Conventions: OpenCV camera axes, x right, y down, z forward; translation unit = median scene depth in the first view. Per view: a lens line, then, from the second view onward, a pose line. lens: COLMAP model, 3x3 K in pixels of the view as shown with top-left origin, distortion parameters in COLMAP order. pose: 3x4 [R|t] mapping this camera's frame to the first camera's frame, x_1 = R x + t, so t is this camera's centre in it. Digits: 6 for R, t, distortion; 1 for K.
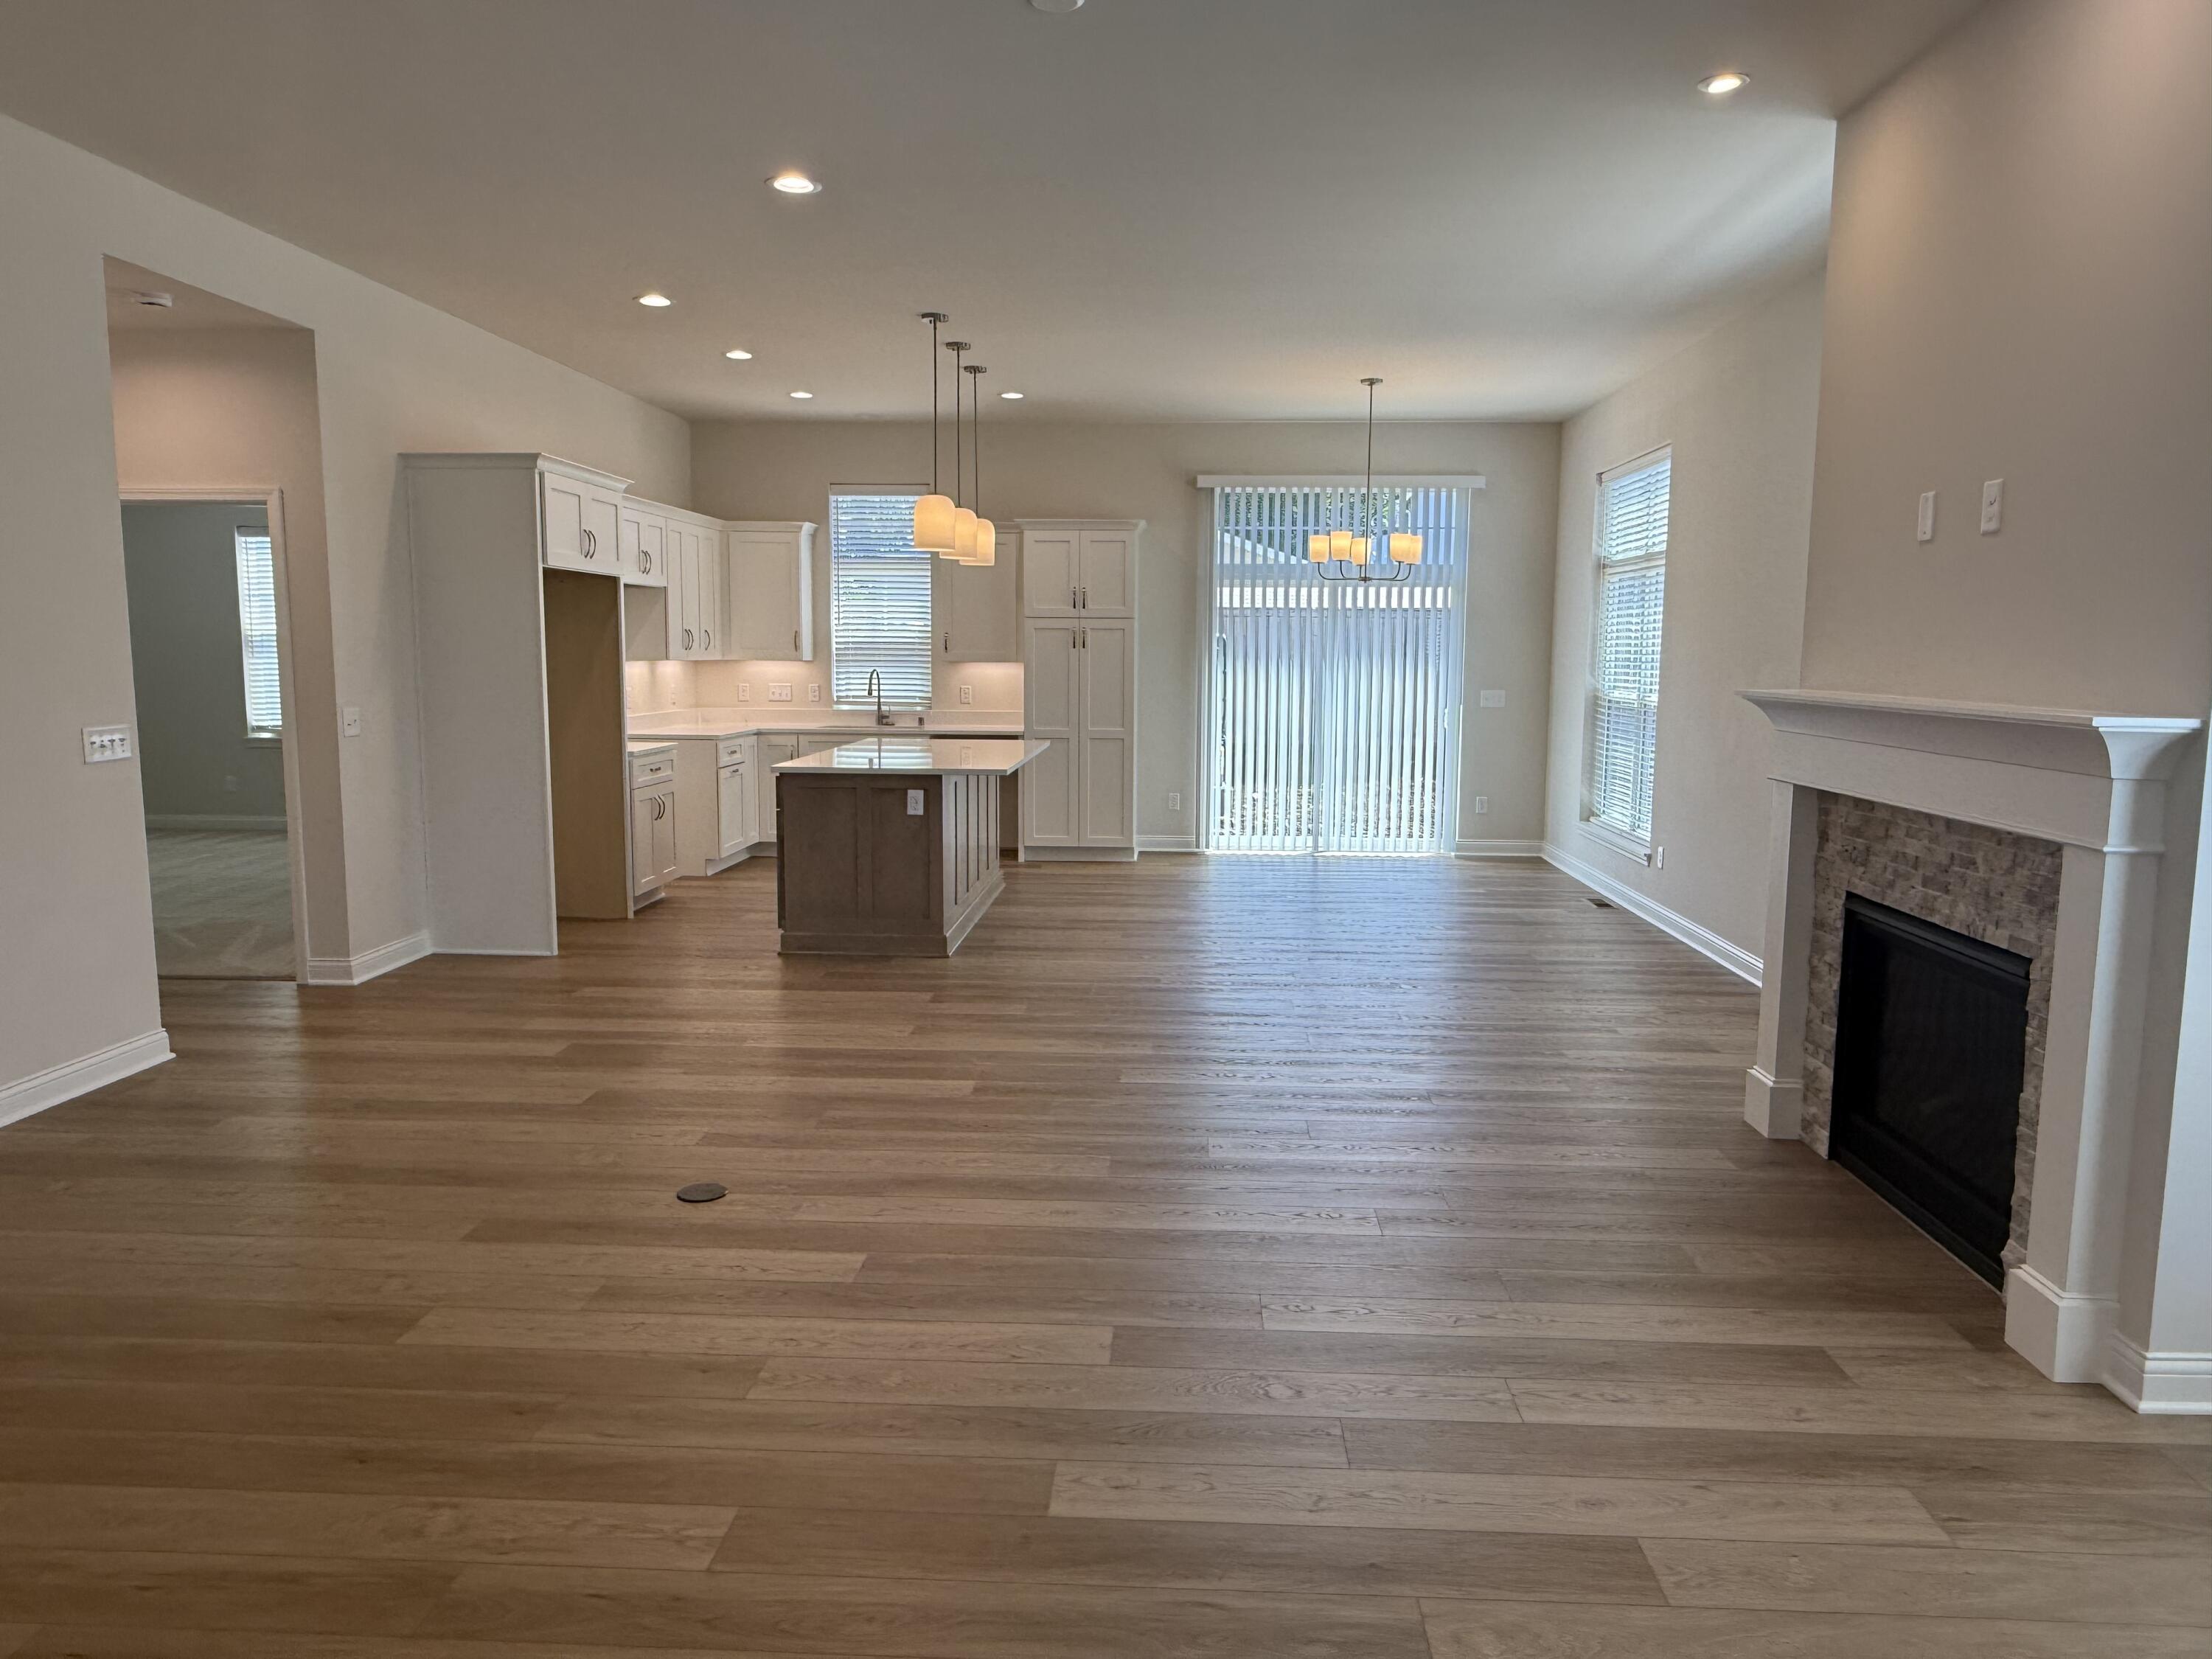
lens RADIAL K [[1474.1, 0, 1117.5], [0, 1474.1, 829.3], [0, 0, 1]] dist [-0.001349, 0.003919]
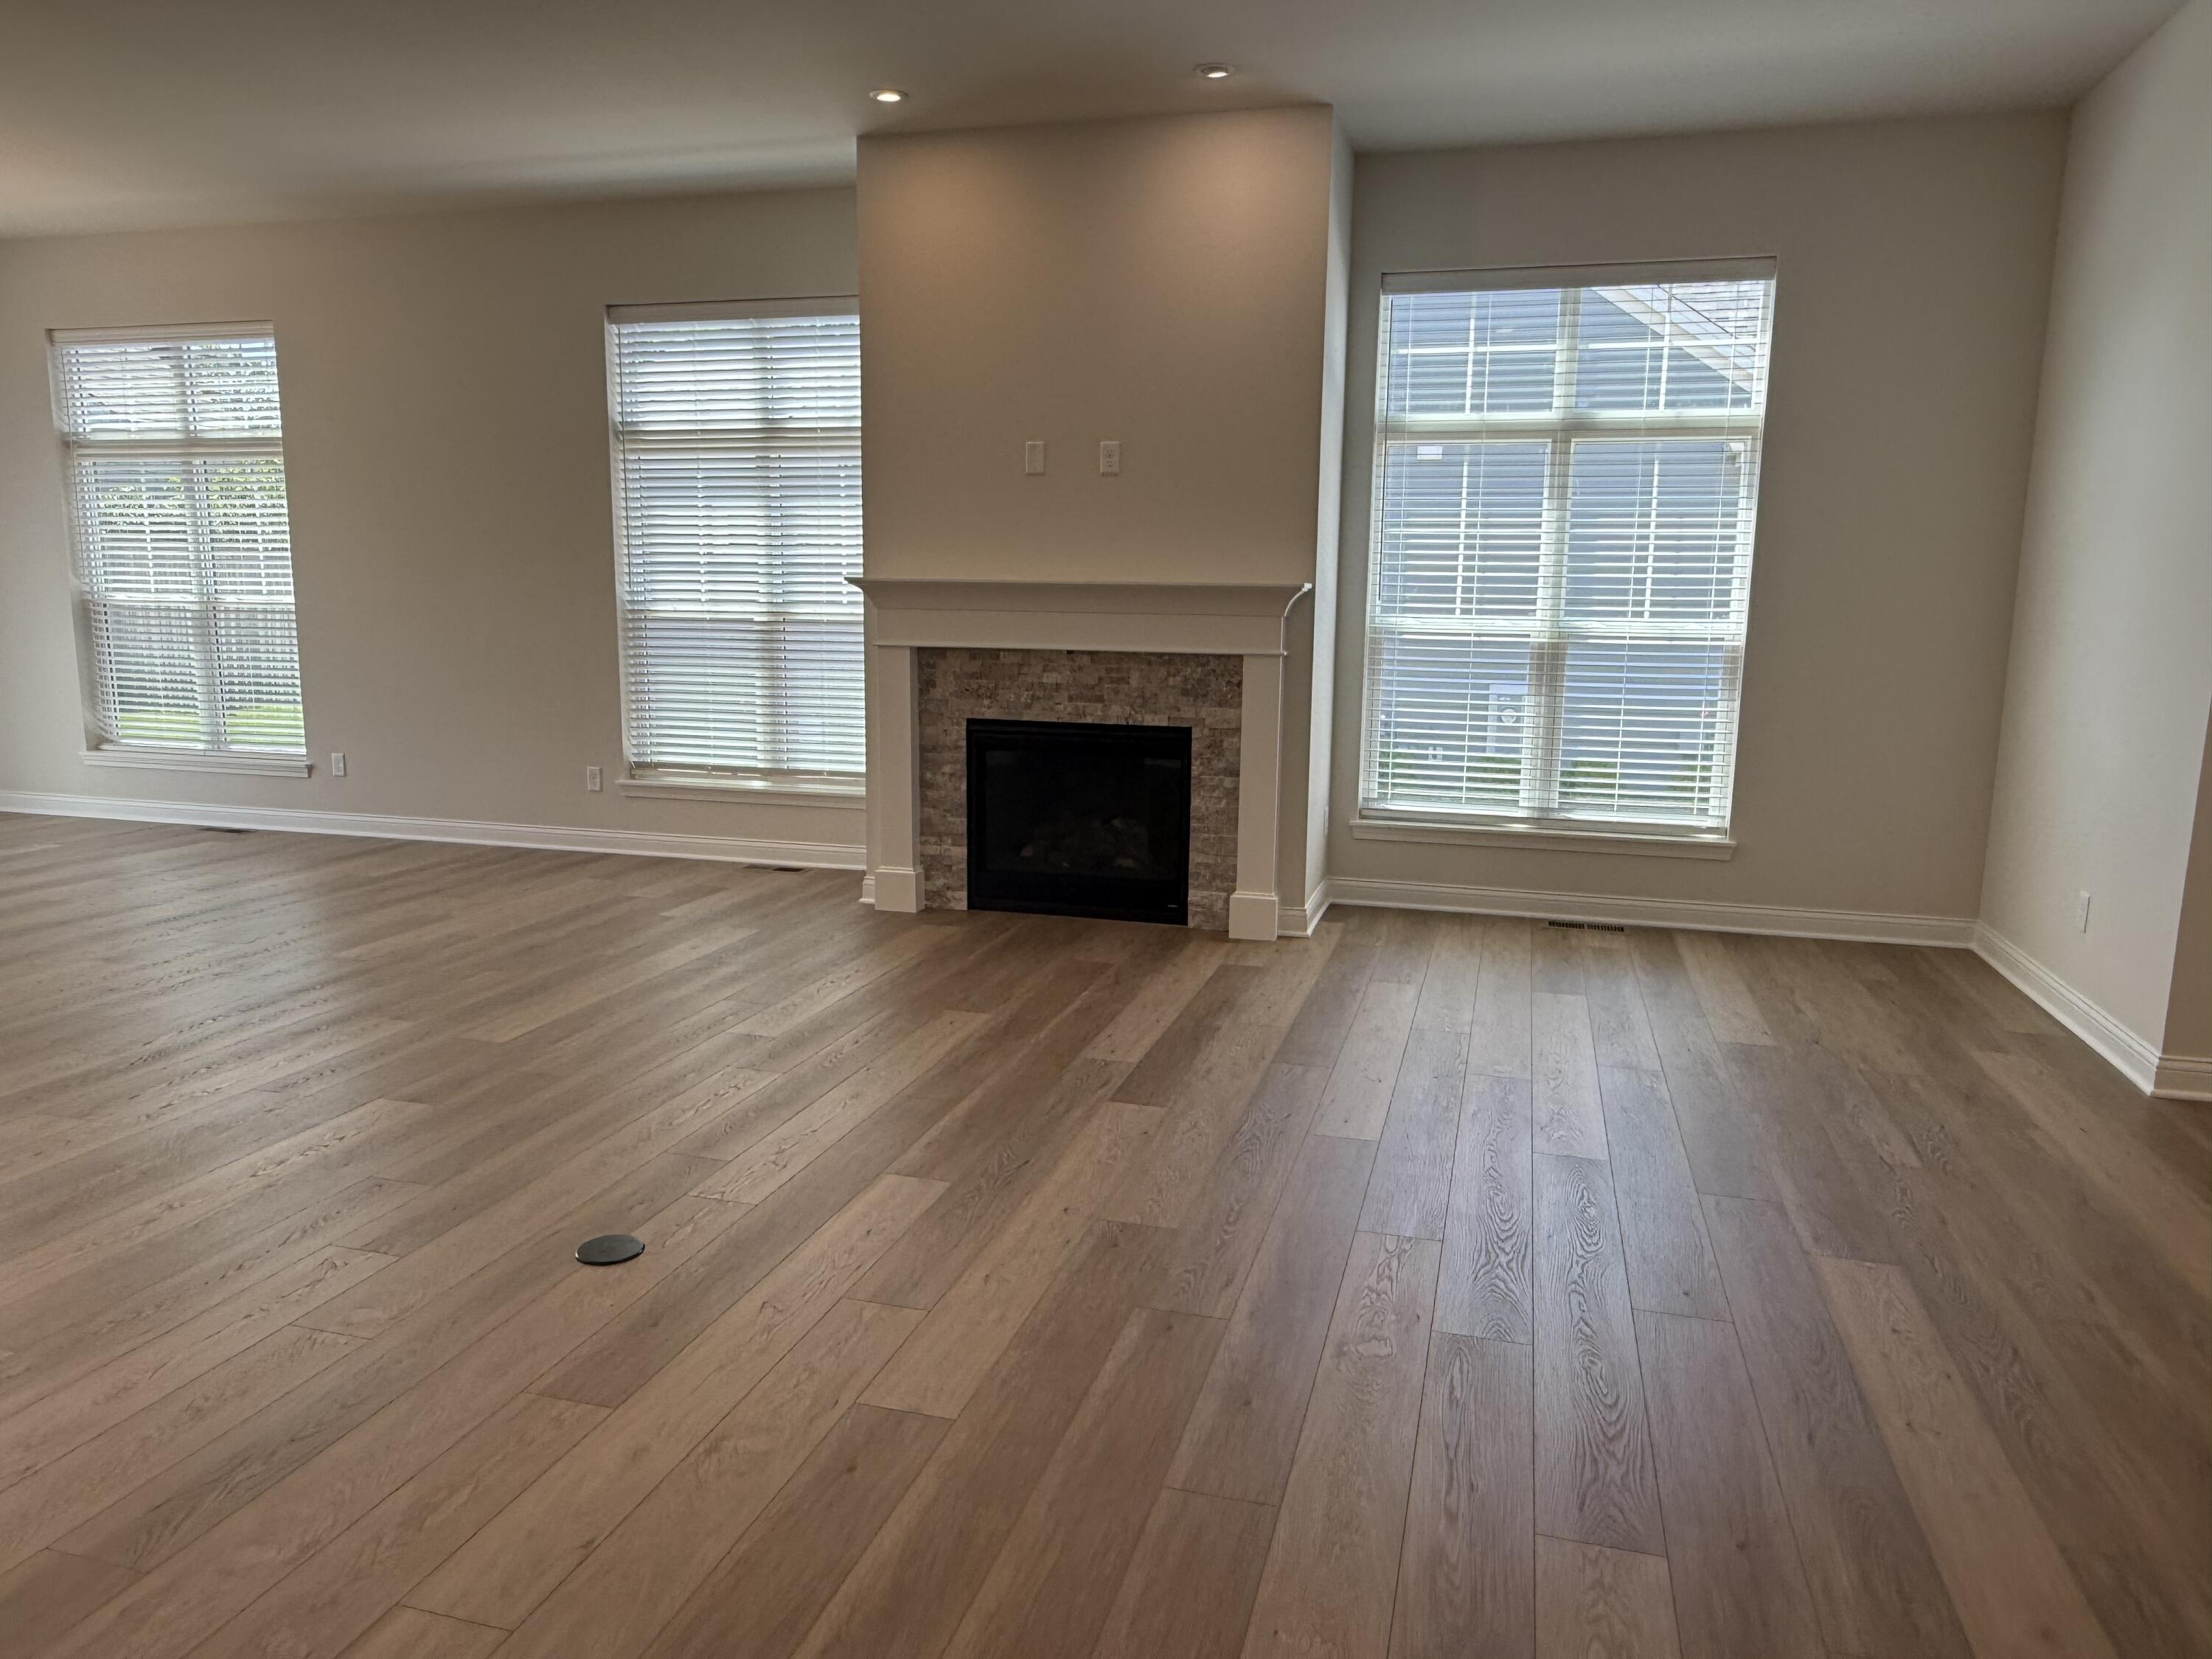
lens RADIAL K [[1474.1, 0, 1120.2], [0, 1474.1, 843.9], [0, 0, 1]] dist [-0.001349, 0.003919]
pose [[0.216011, -0.170183, 0.961445, -0.519336], [0.107347, 0.982863, 0.149857, -0.022325], [-0.970472, 0.070837, 0.230578, 0.322745]]
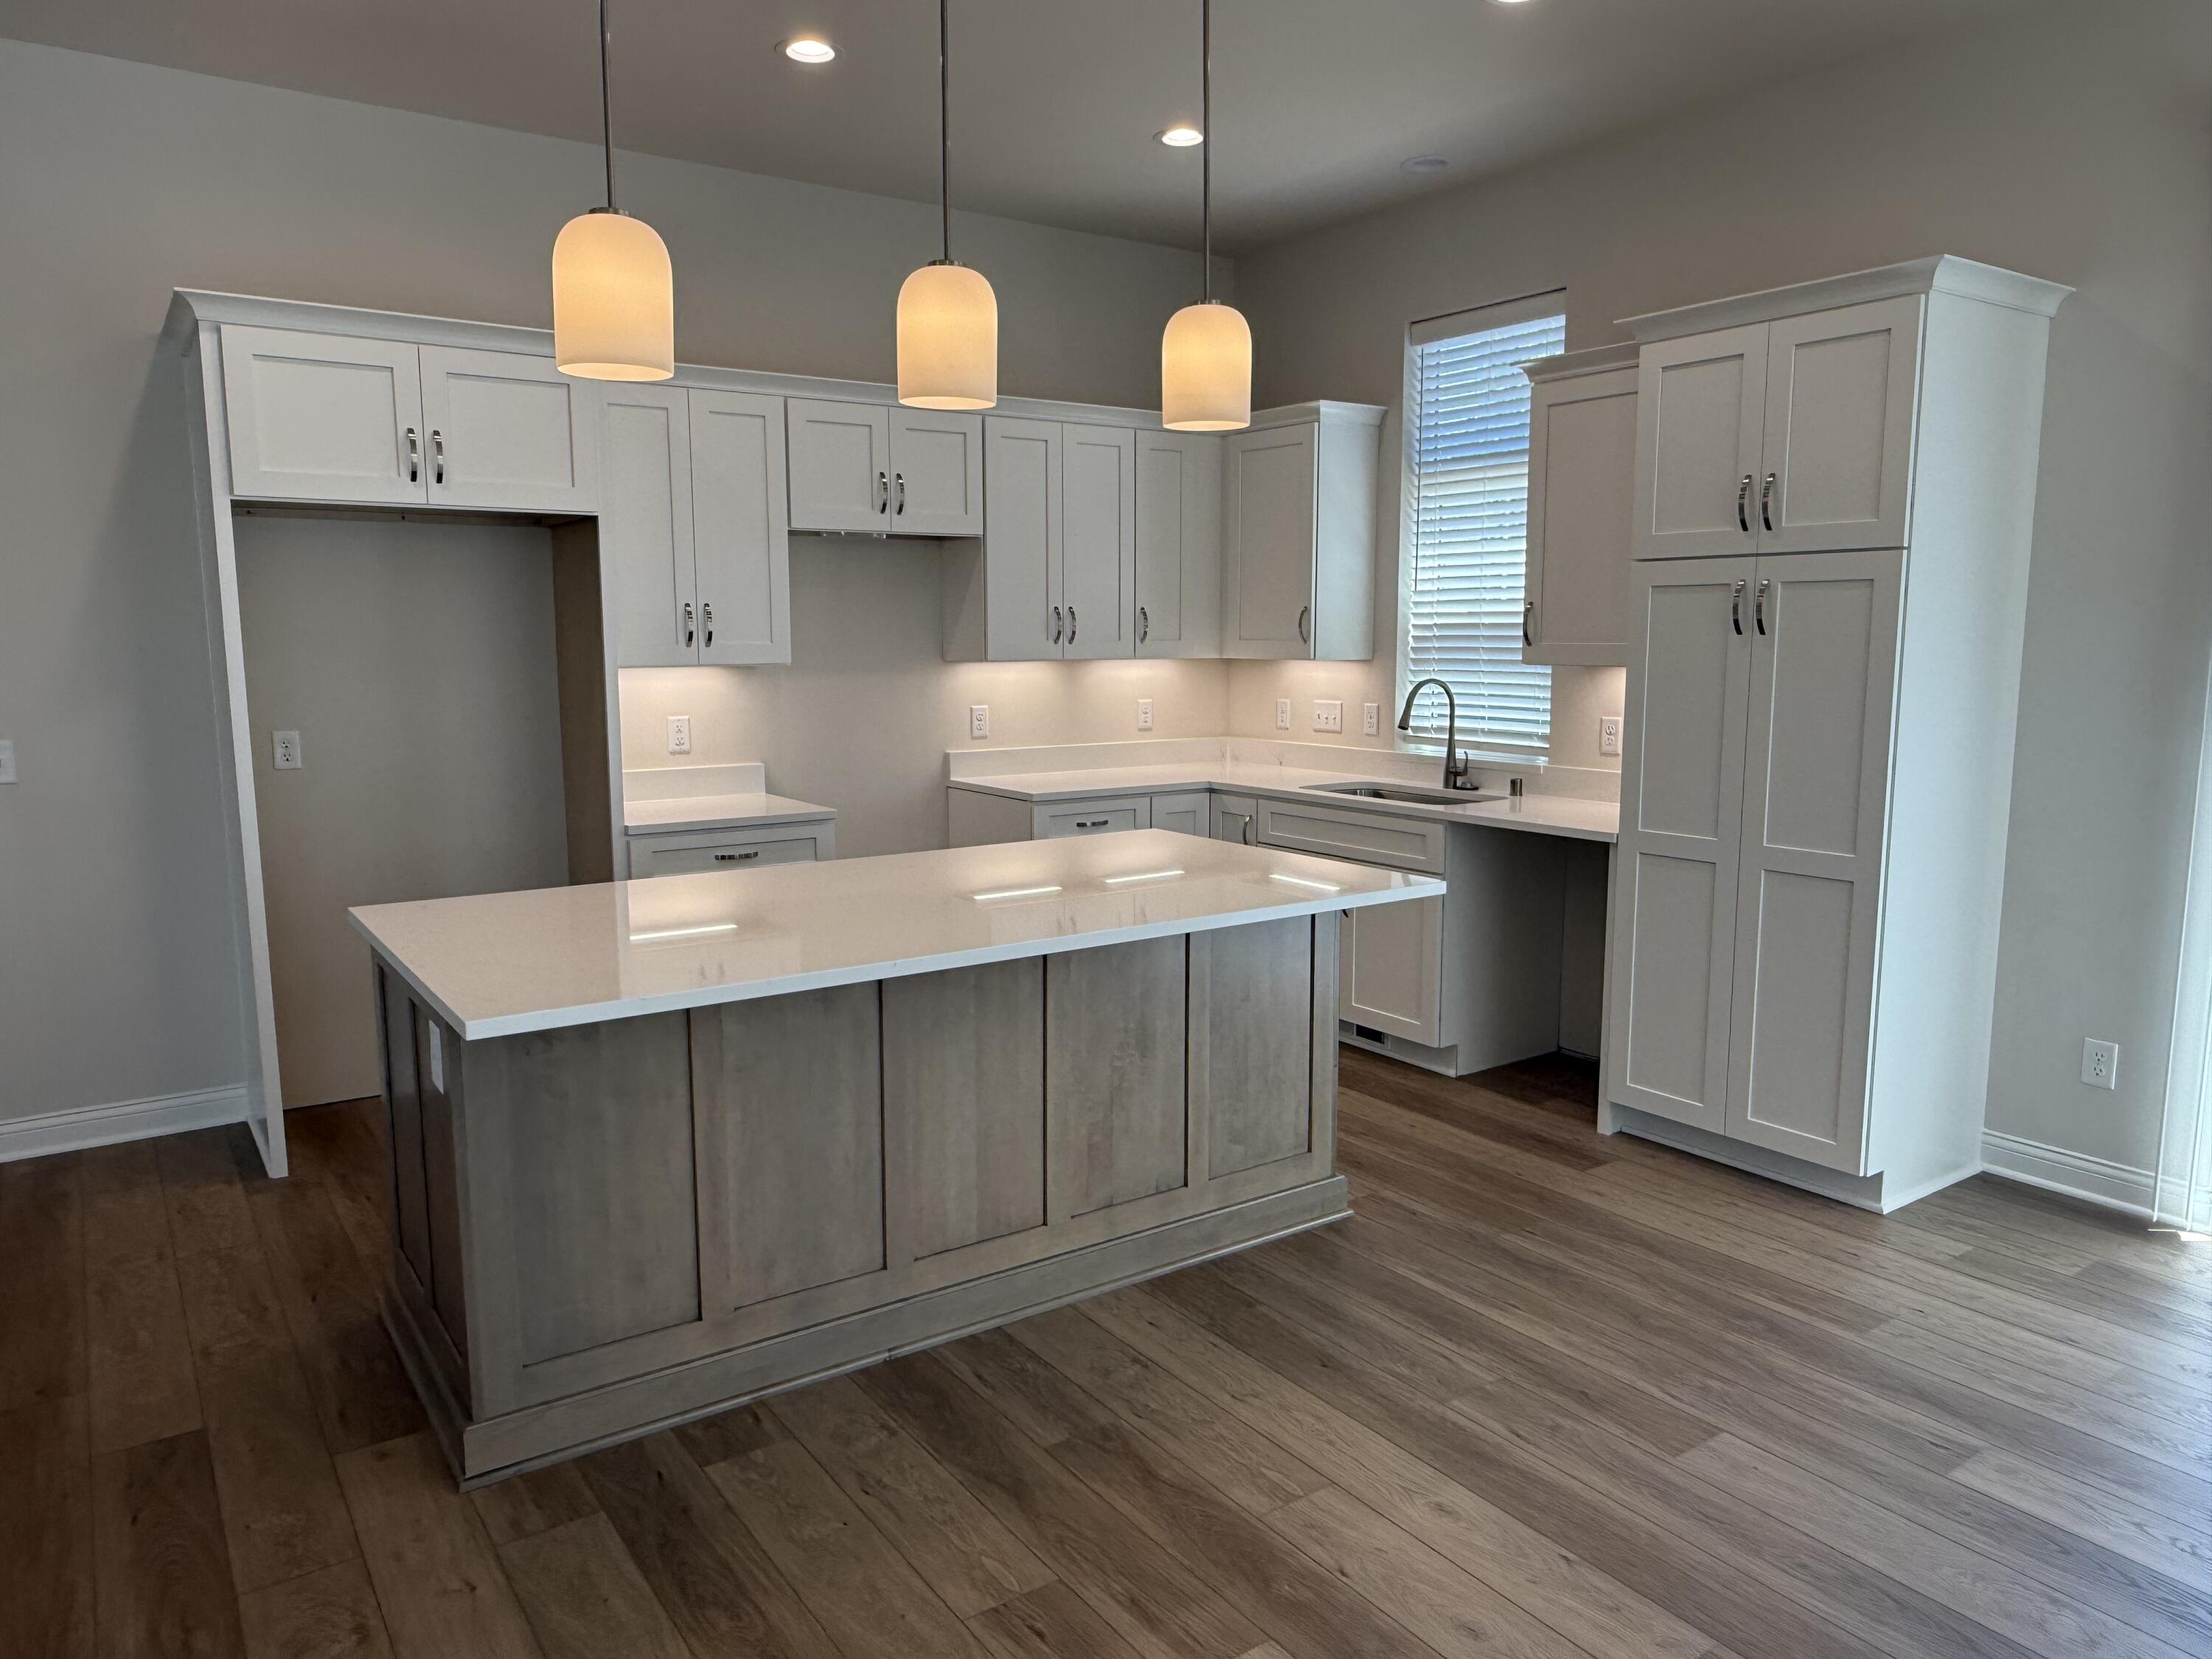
lens RADIAL K [[1474.1, 0, 1100.1], [0, 1474.1, 830.7], [0, 0, 1]] dist [-0.001349, 0.003919]
pose [[0.612043, 0.097205, -0.784828, 0.250578], [-0.089586, 0.994551, 0.053317, -0.109374], [0.785734, 0.037677, 0.617416, 0.893662]]
